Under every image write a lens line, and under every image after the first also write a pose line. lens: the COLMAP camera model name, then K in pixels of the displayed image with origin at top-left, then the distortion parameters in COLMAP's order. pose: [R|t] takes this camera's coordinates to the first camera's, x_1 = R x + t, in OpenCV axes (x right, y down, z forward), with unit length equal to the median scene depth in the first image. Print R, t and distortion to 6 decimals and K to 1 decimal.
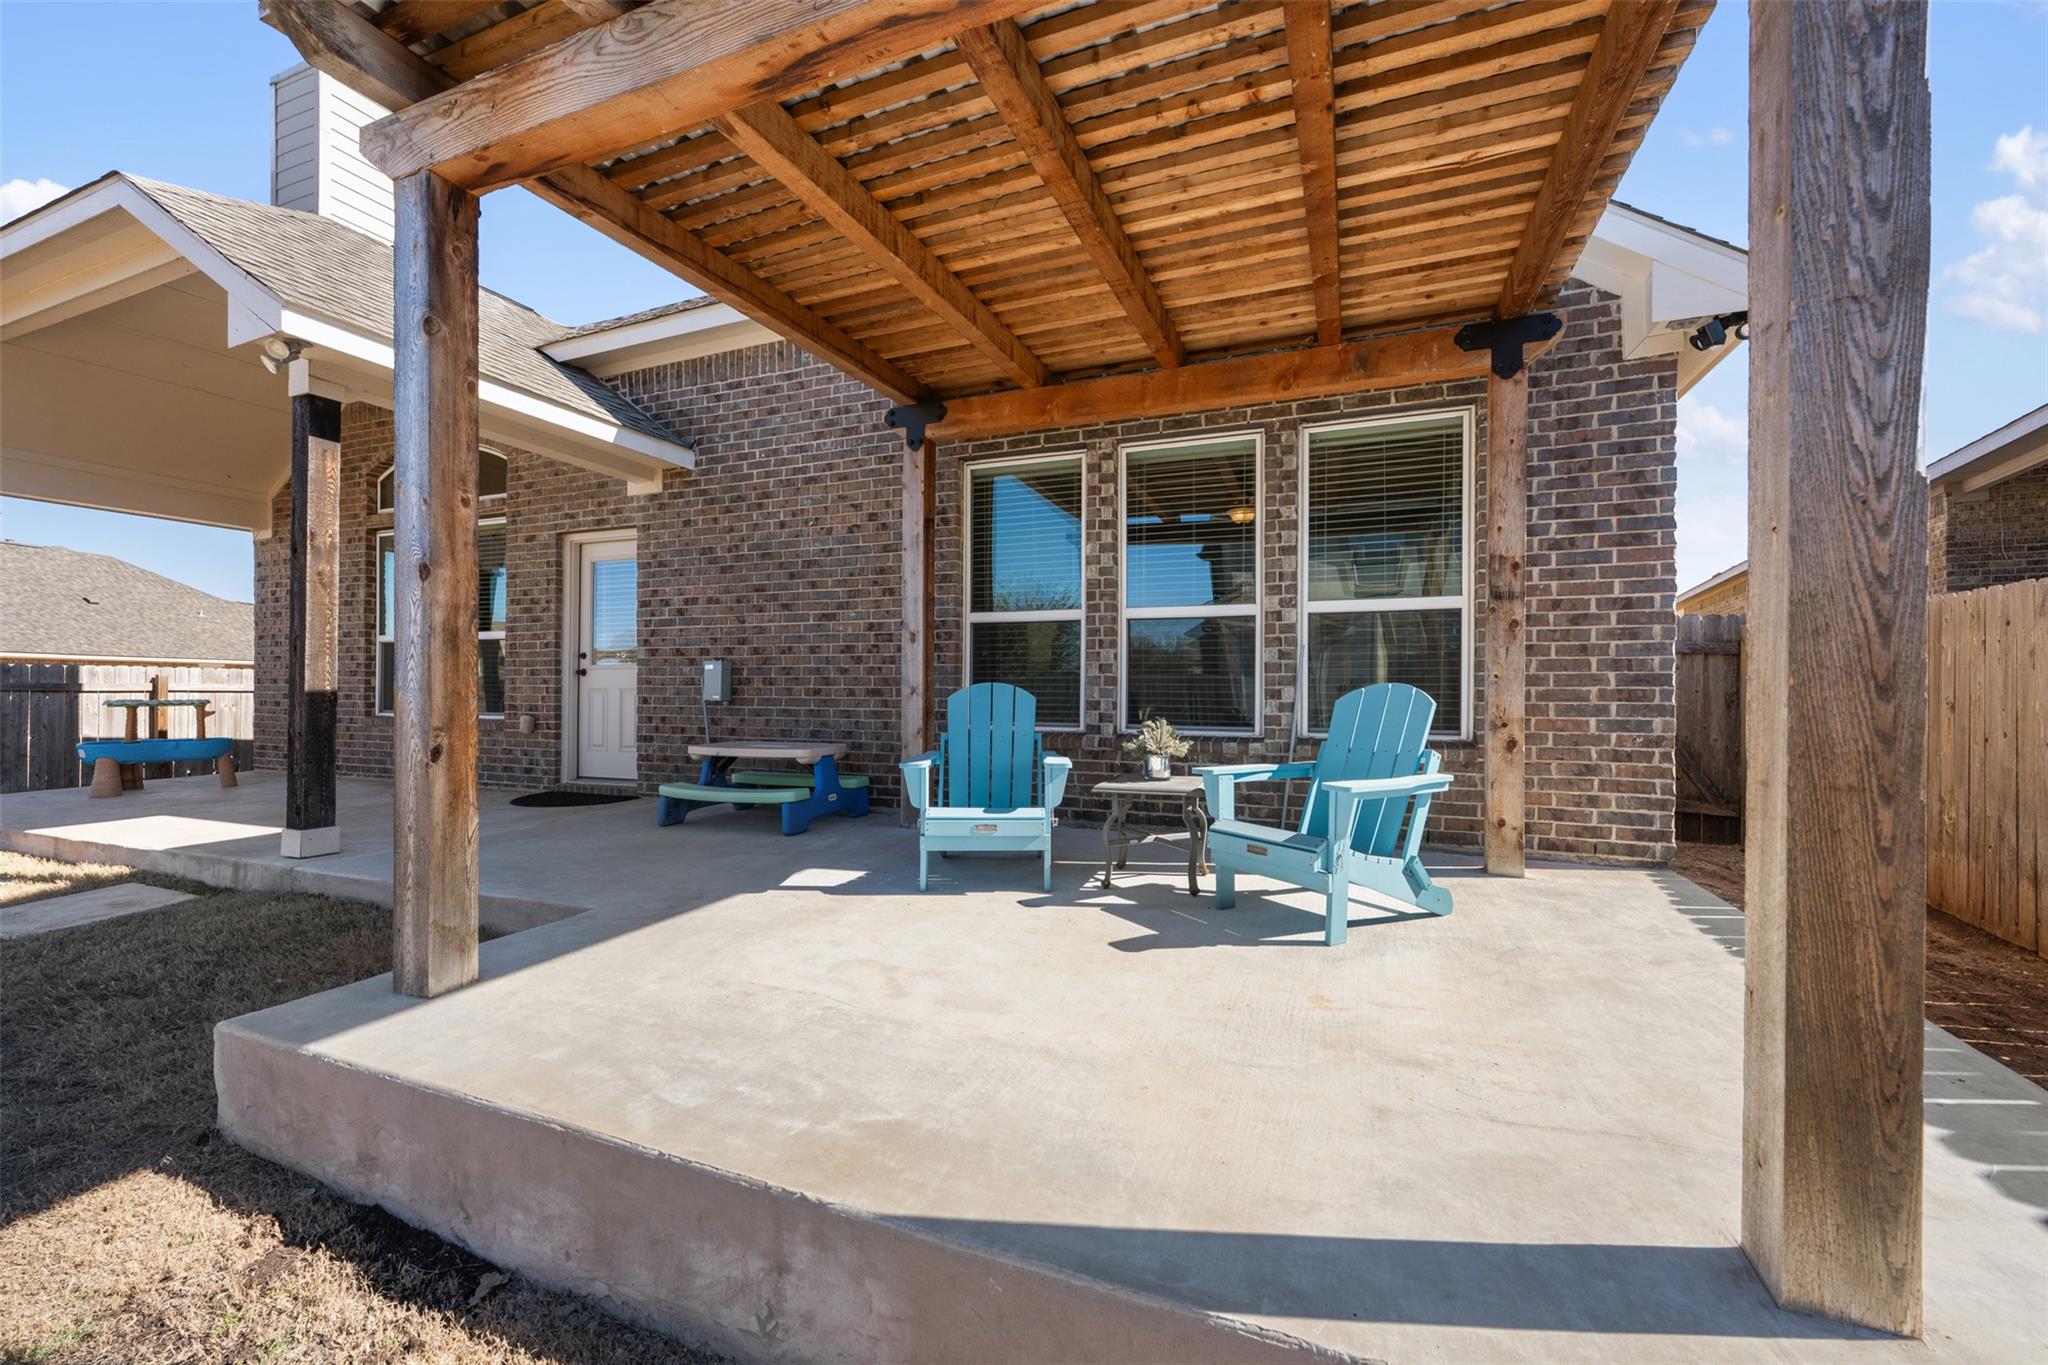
lens RADIAL K [[812.2, 0, 1019.7], [0, 812.2, 686.6], [0, 0, 1]] dist [-0.001080, 0.000173]
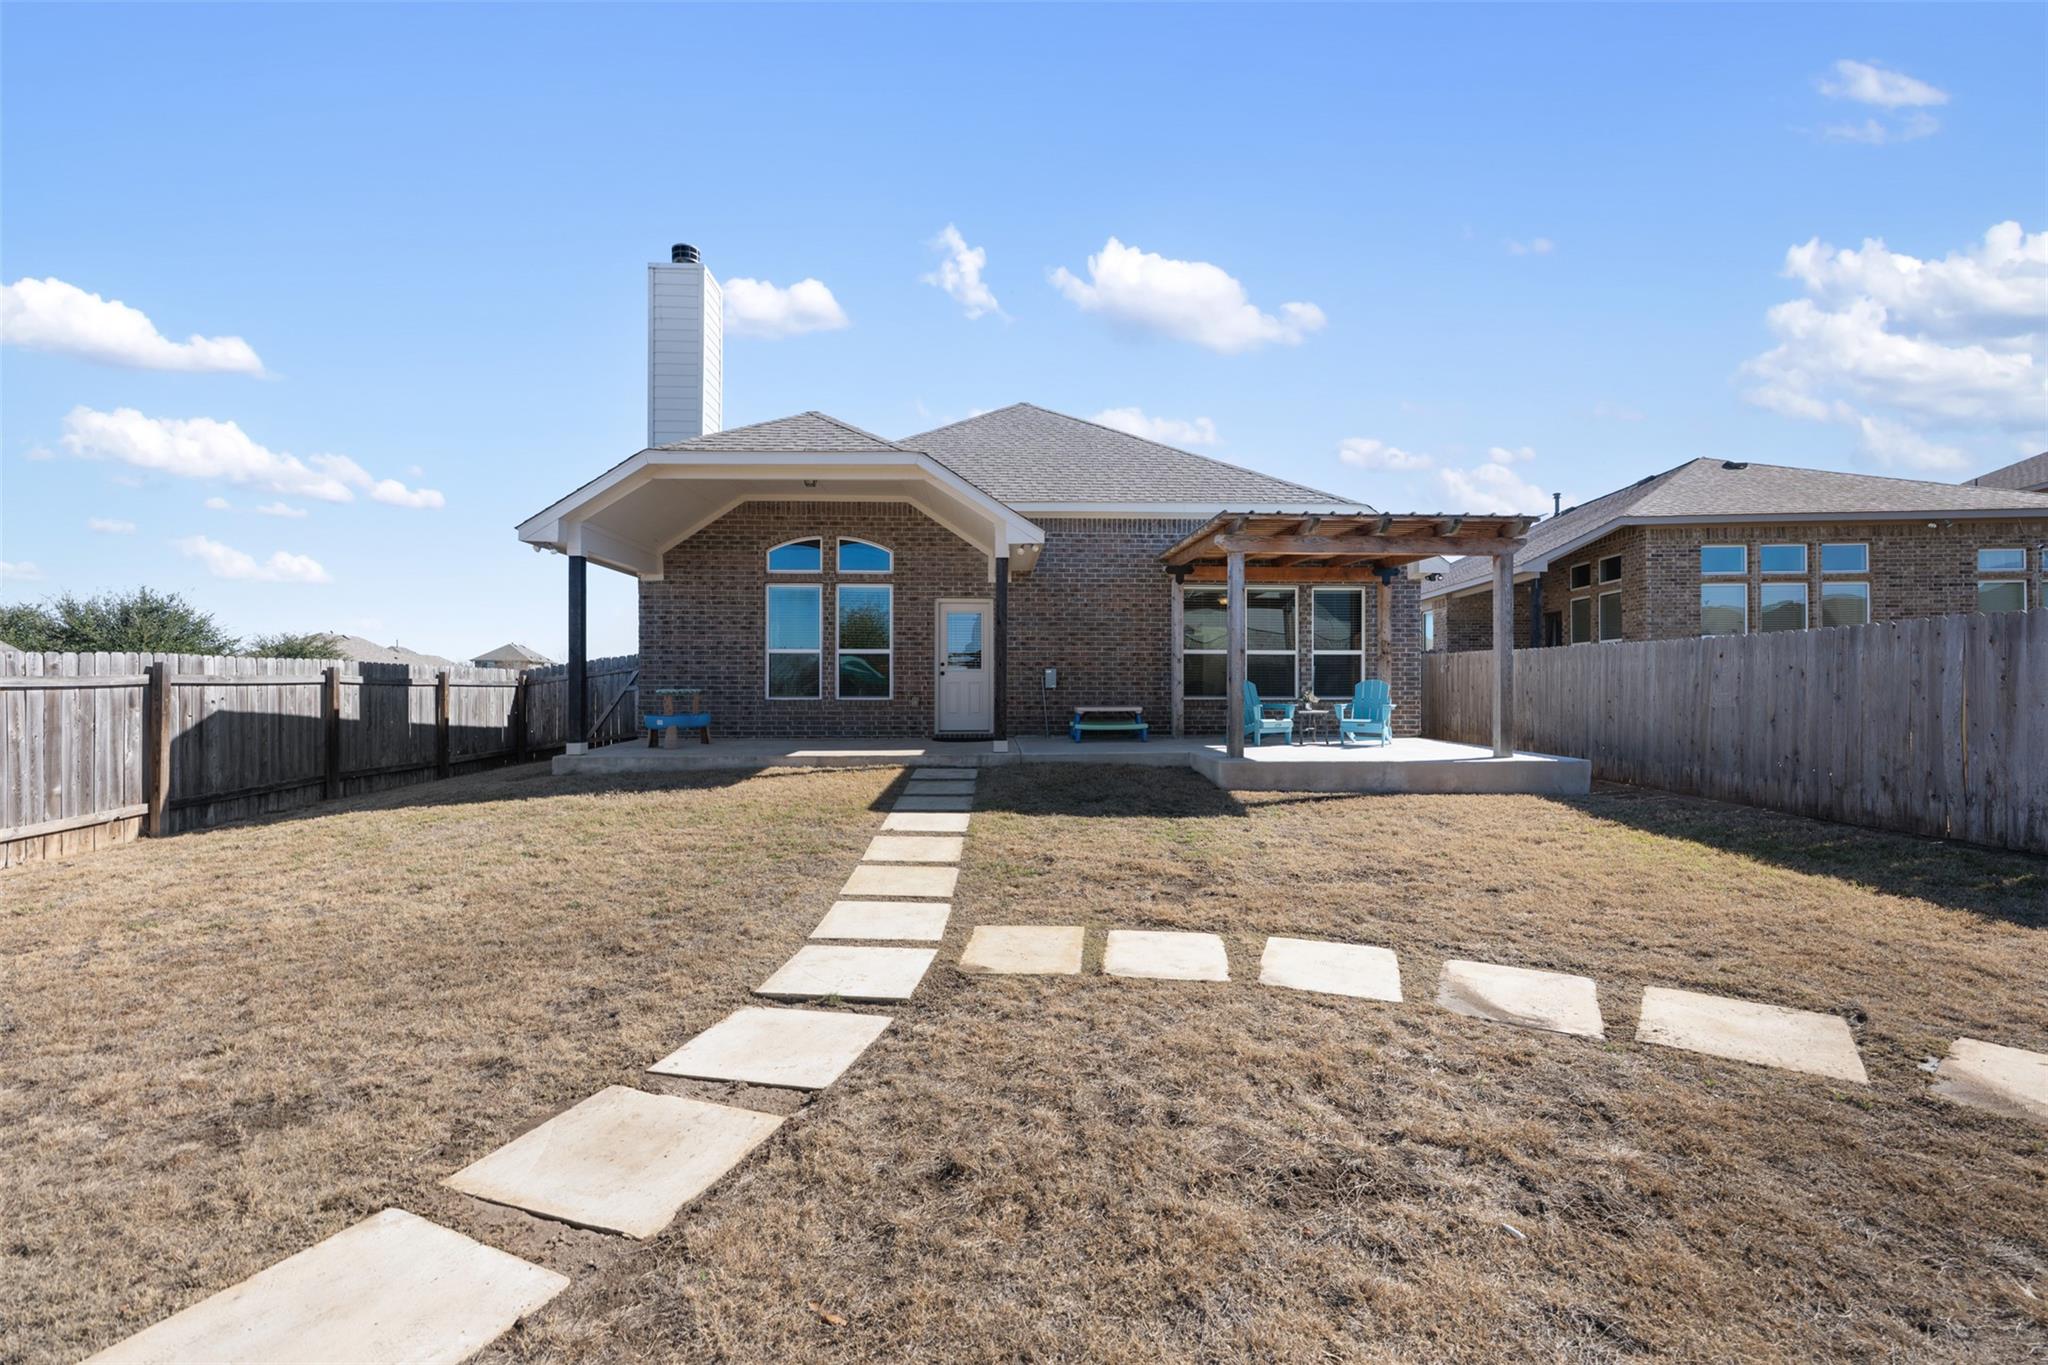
lens RADIAL K [[812.2, 0, 1008.9], [0, 812.2, 679.8], [0, 0, 1]] dist [-0.001080, 0.000173]
pose [[0.913061, 0.001762, 0.407818, -1.381312], [-0.000440, 0.999994, -0.003334, 0.003937], [-0.407822, 0.002865, 0.913057, -0.886766]]
